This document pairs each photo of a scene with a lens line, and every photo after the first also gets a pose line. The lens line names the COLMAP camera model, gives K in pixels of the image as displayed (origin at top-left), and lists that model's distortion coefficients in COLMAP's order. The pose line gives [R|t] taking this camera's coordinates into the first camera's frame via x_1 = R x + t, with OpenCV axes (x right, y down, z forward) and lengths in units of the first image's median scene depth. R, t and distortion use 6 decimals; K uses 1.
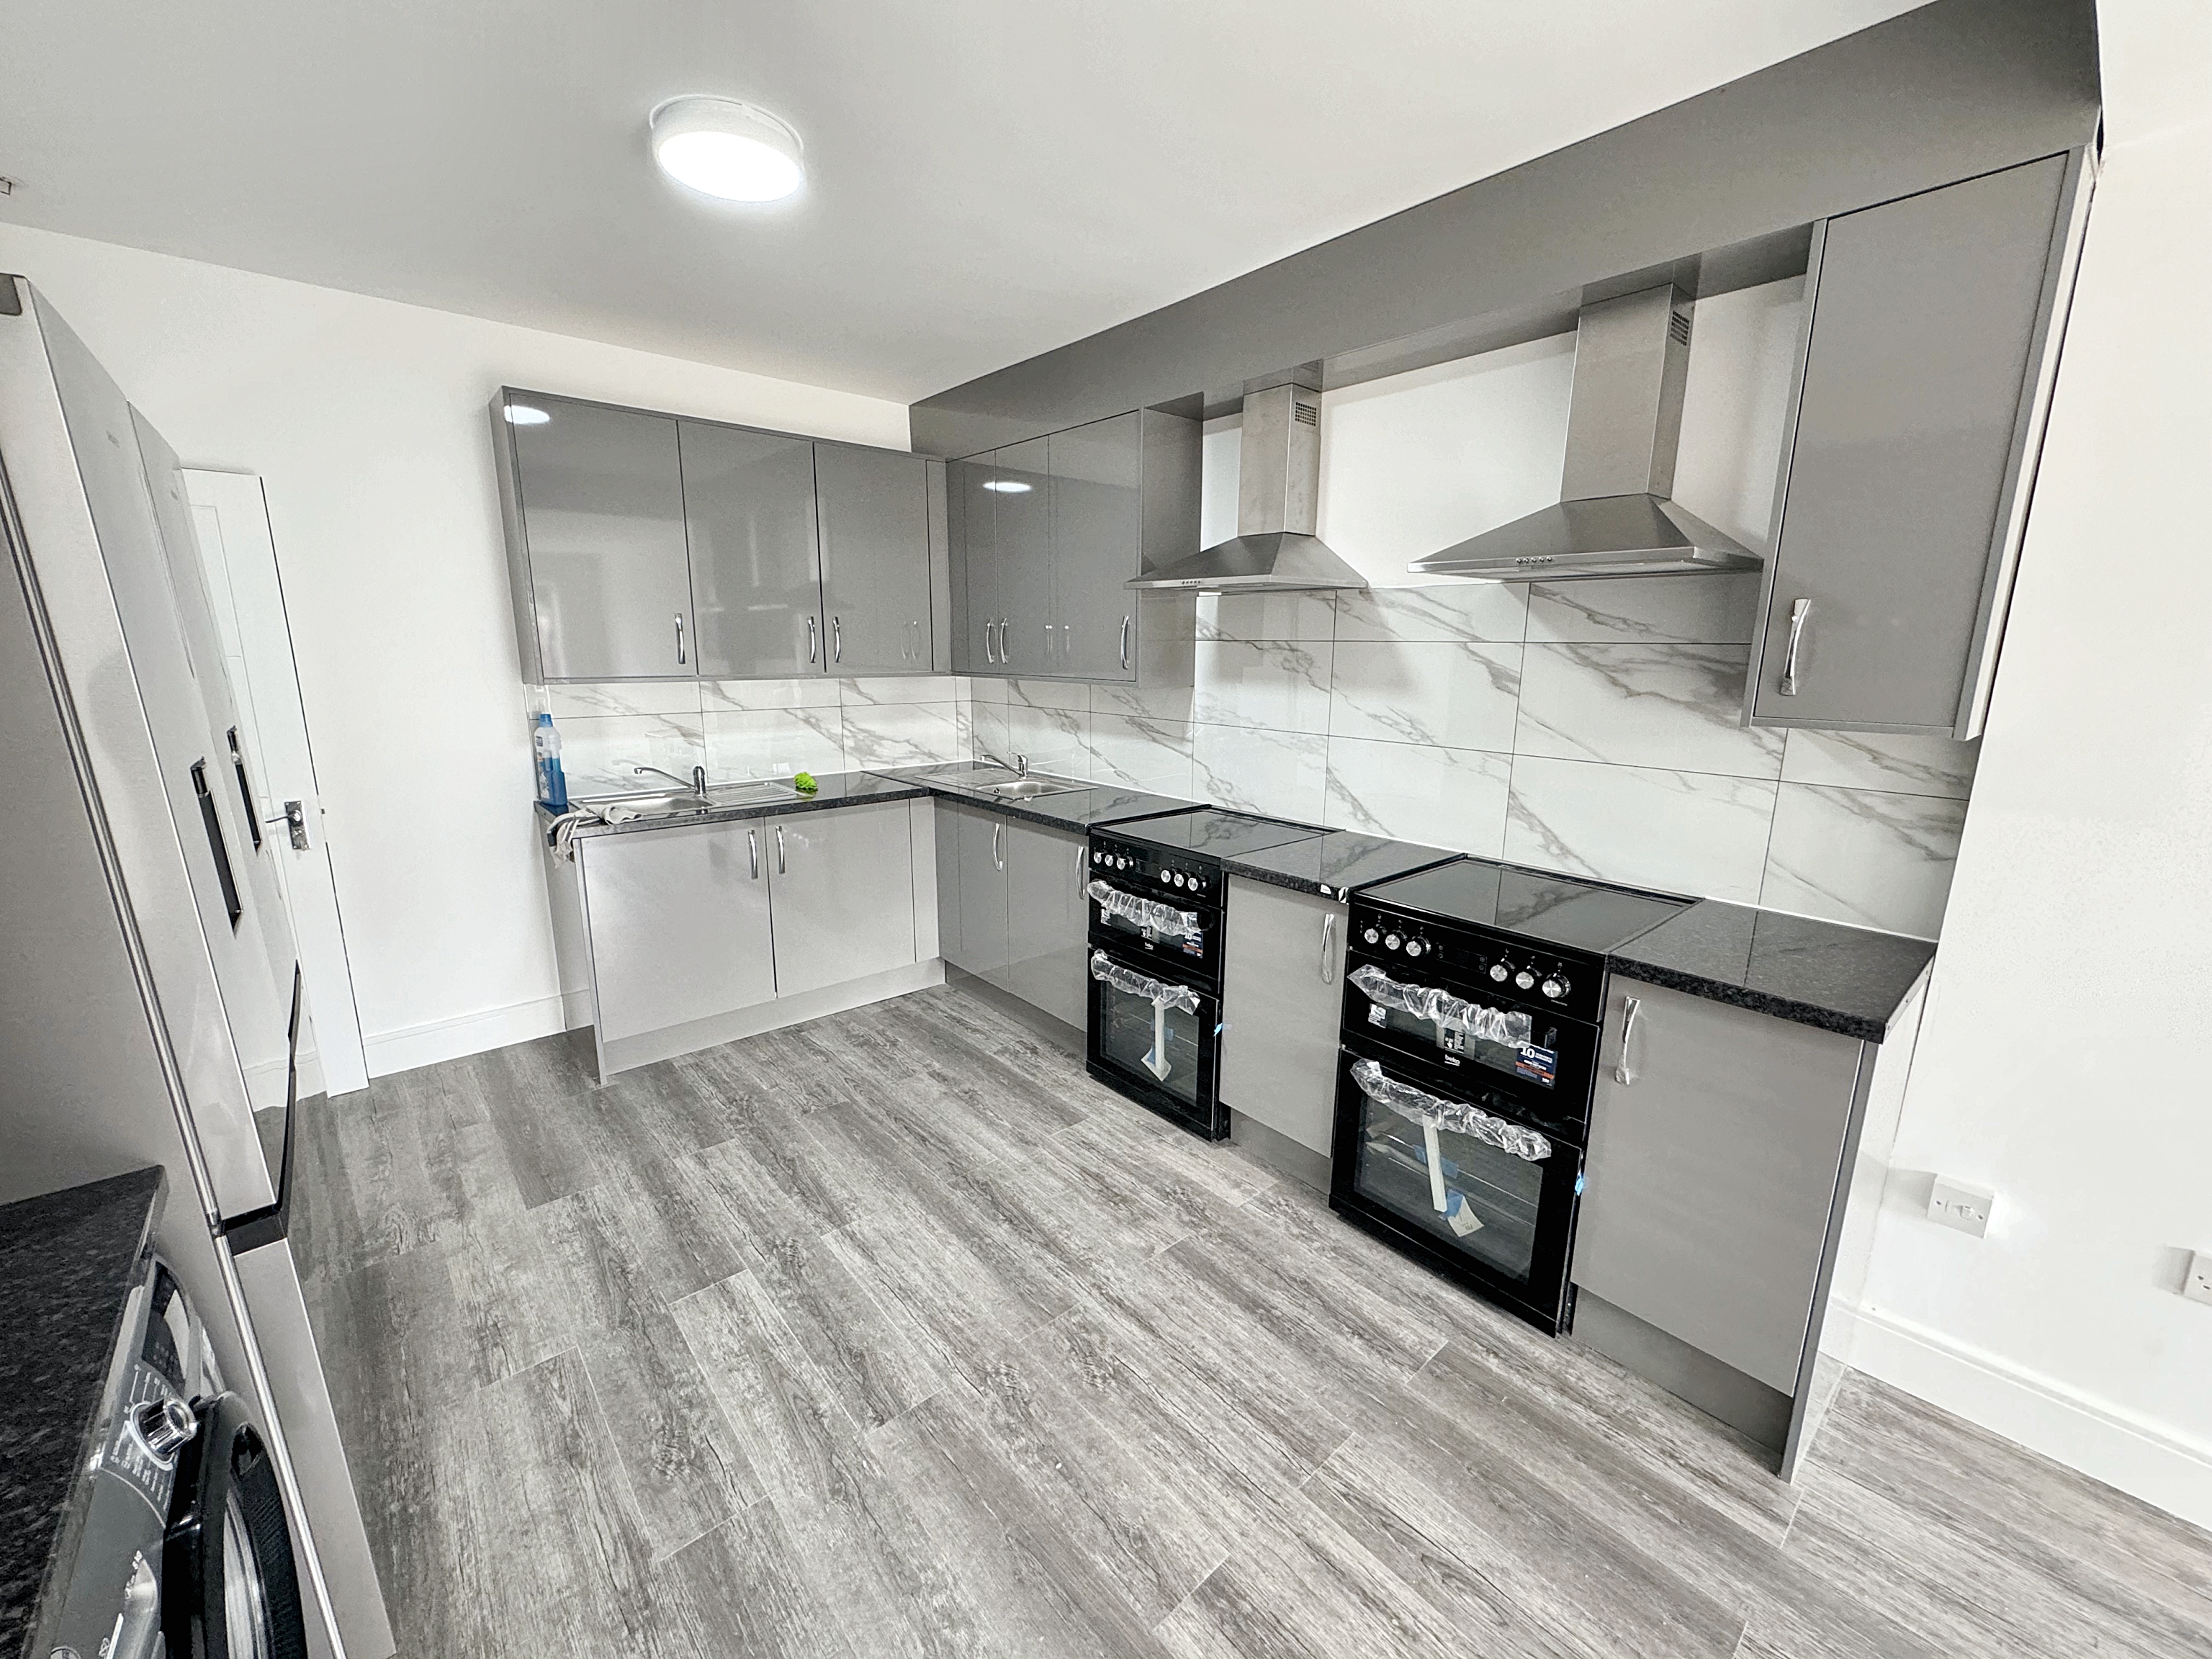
lens RADIAL K [[878.8, 0, 1101.4], [0, 878.8, 830.3], [0, 0, 1]] dist [-0.002158, 0.000627]
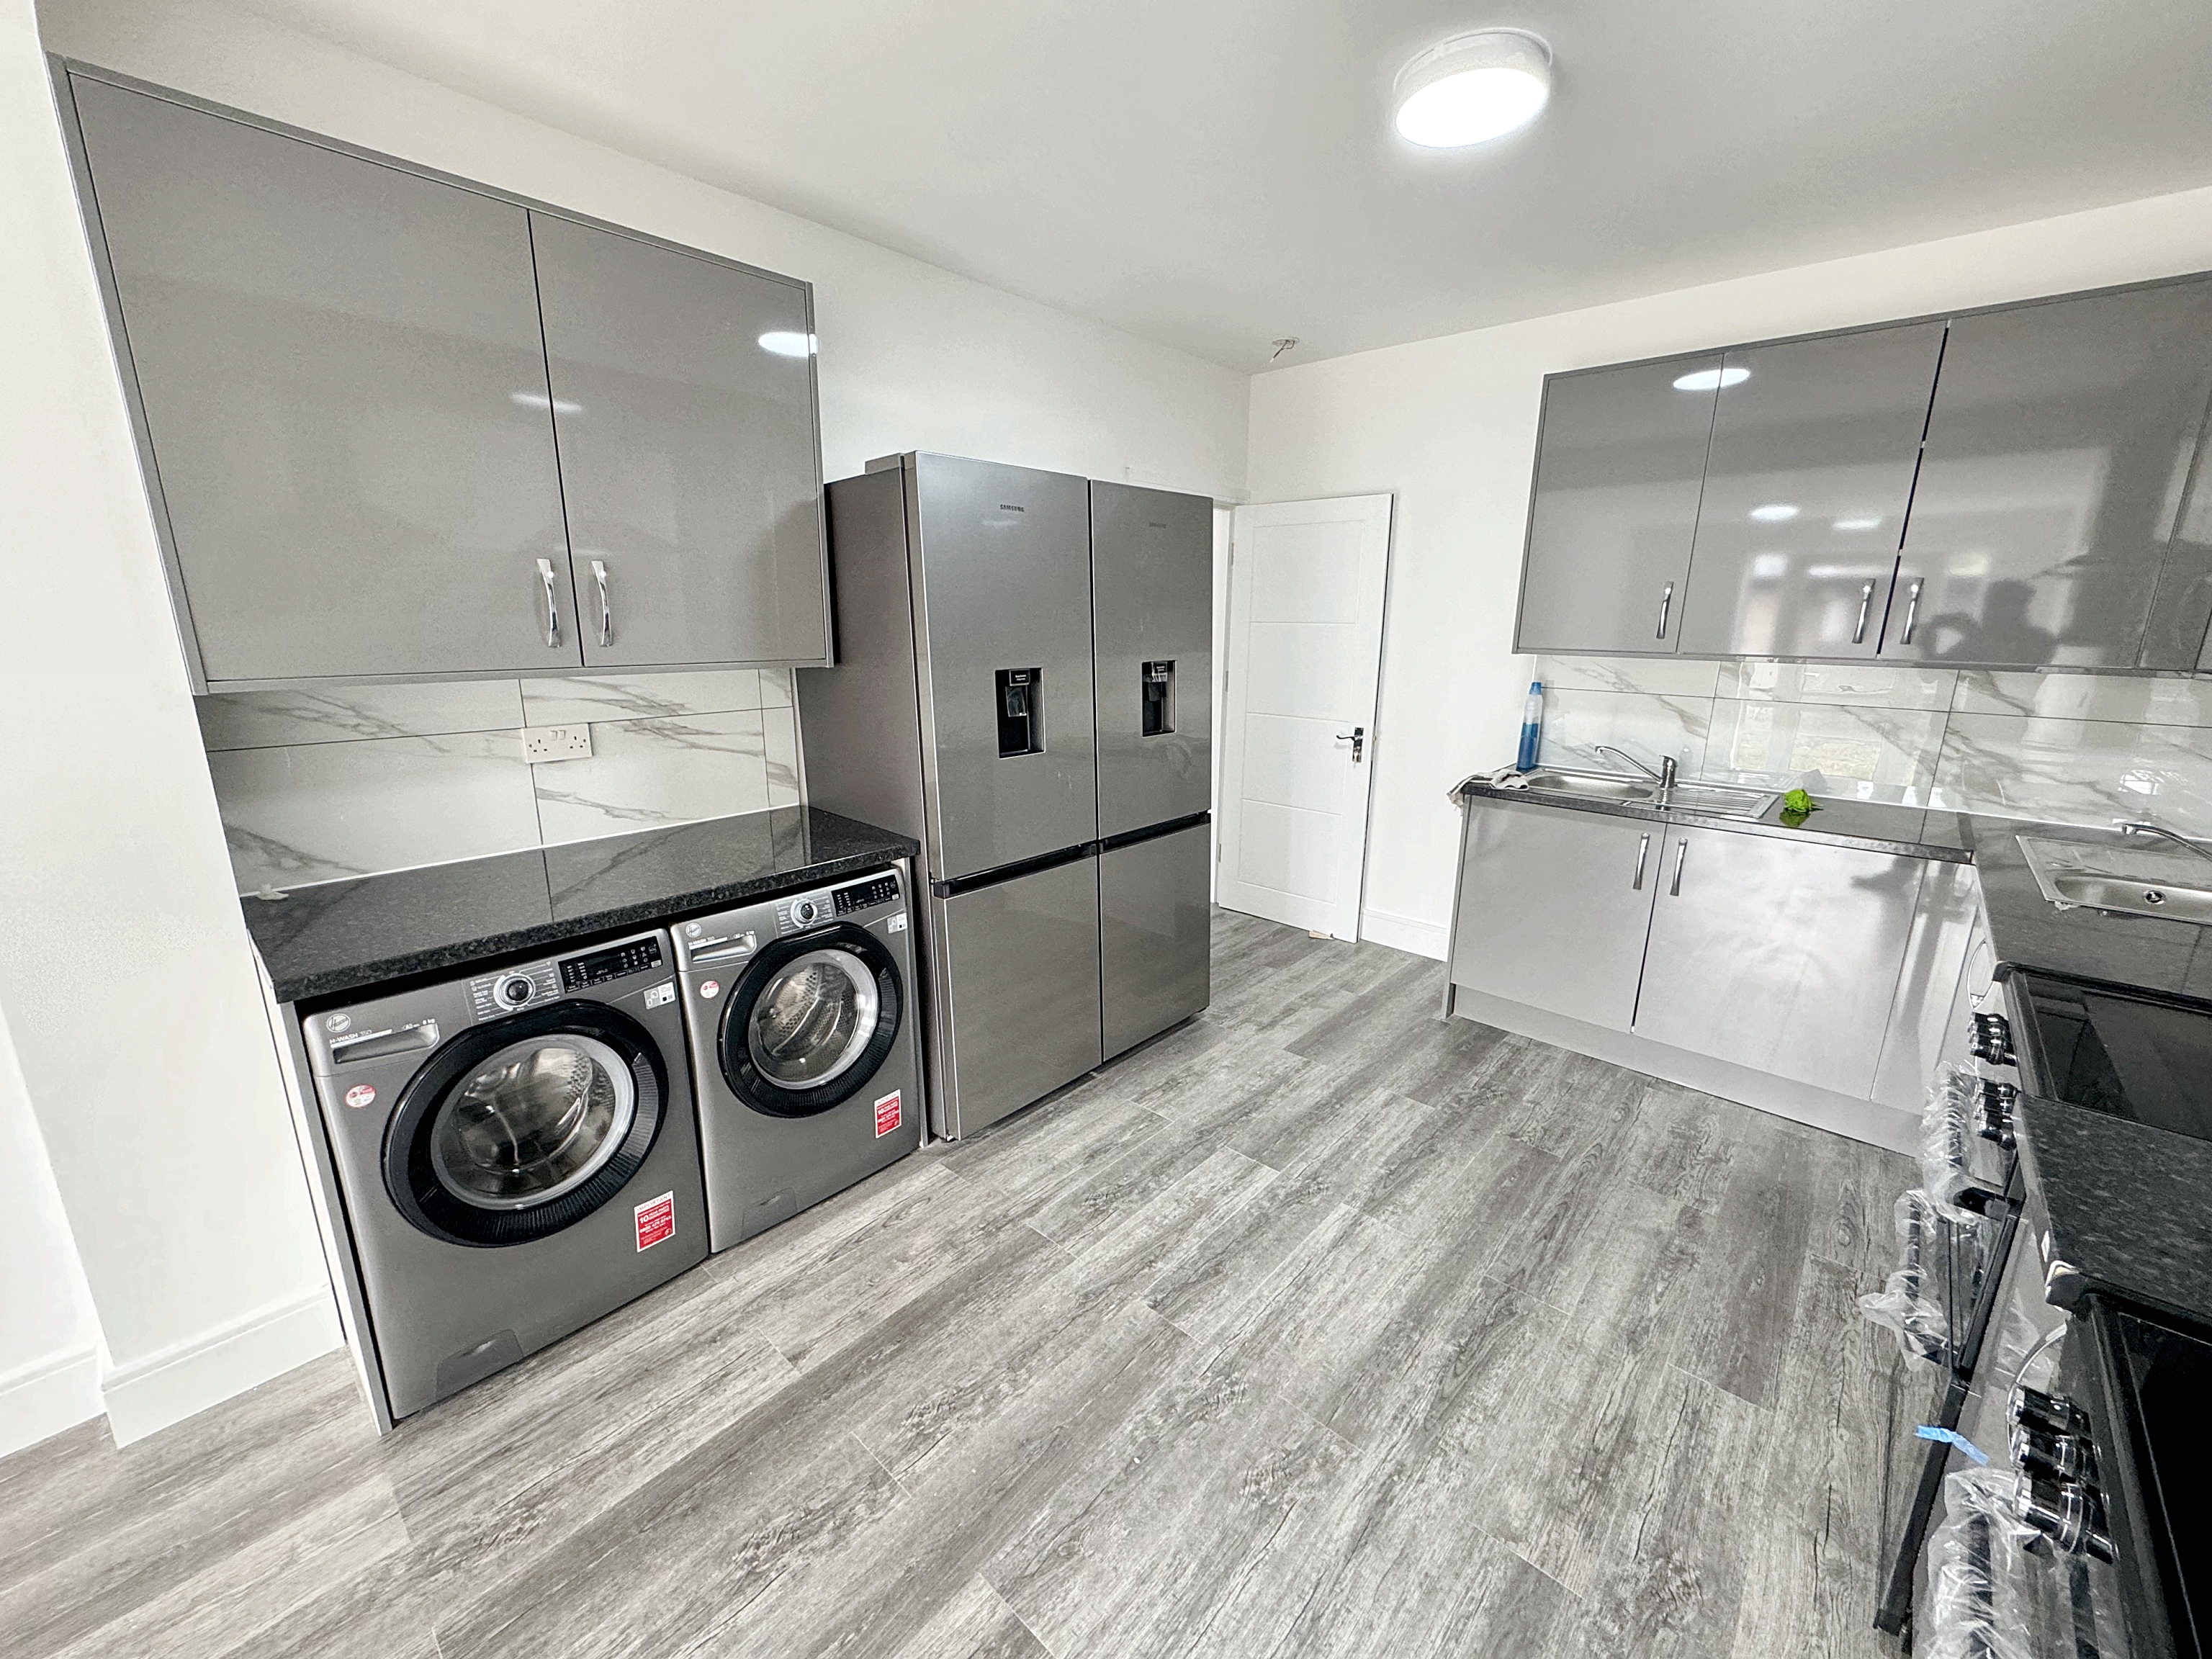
lens RADIAL K [[878.8, 0, 1107.9], [0, 878.8, 829.1], [0, 0, 1]] dist [-0.002158, 0.000627]
pose [[0.119104, 0.232594, -0.965253, 0.545594], [-0.214815, 0.955184, 0.203661, -0.098782], [0.969365, 0.183094, 0.163731, 0.518111]]
